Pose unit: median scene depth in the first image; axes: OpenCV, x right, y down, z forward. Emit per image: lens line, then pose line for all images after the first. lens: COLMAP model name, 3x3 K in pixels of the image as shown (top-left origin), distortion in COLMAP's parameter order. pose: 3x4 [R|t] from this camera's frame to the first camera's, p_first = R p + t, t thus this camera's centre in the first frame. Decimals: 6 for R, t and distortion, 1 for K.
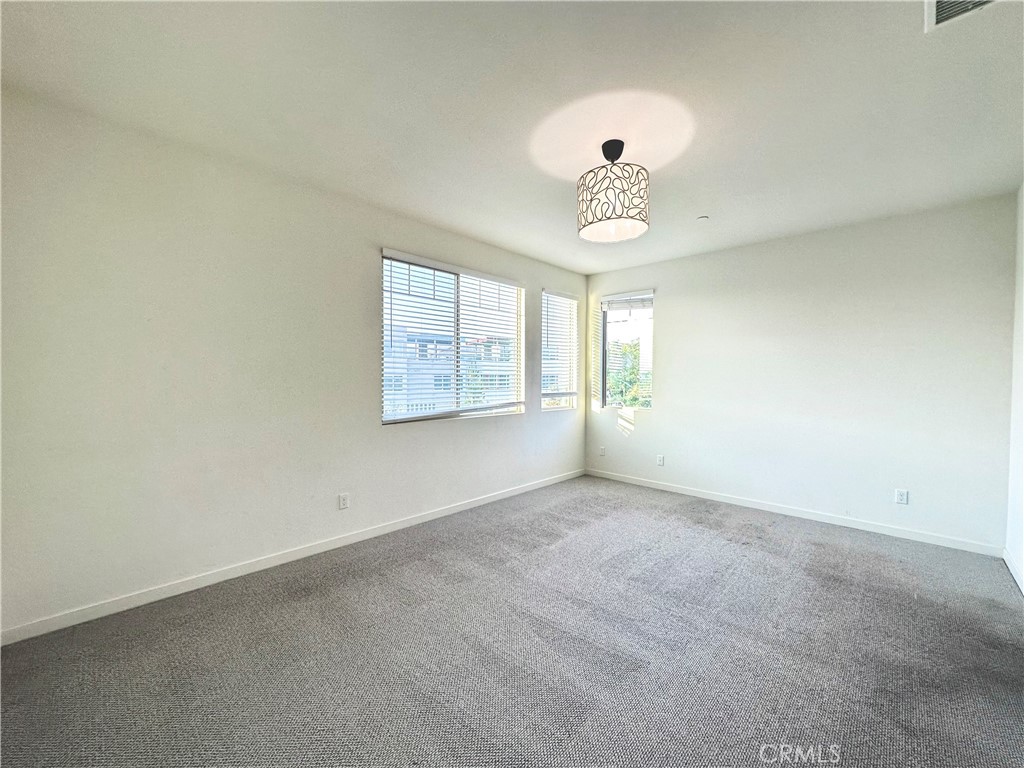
lens RADIAL K [[415.5, 0, 512.0], [0, 415.5, 384.0], [0, 0, 1]] dist [-0.000059, 0.000083]
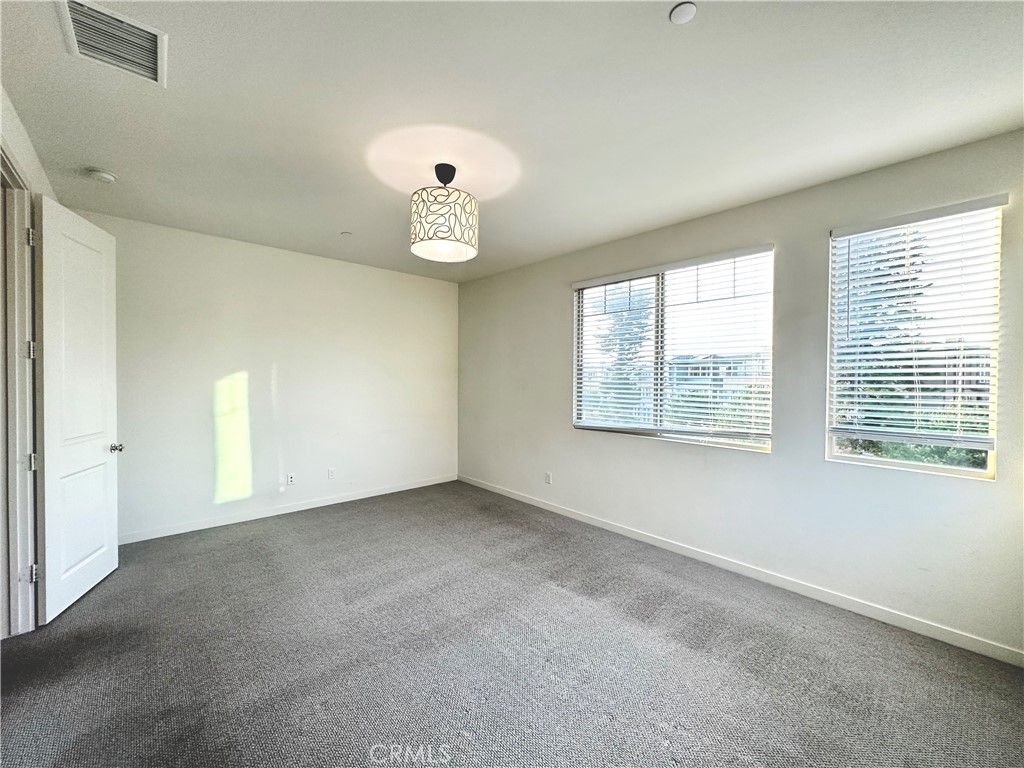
lens RADIAL K [[415.5, 0, 512.0], [0, 415.5, 384.0], [0, 0, 1]] dist [-0.000059, 0.000083]
pose [[-0.082864, 0.008882, -0.996521, 0.828506], [-0.026109, 0.999598, 0.011081, -0.036708], [0.996219, 0.026936, -0.082599, 0.828061]]
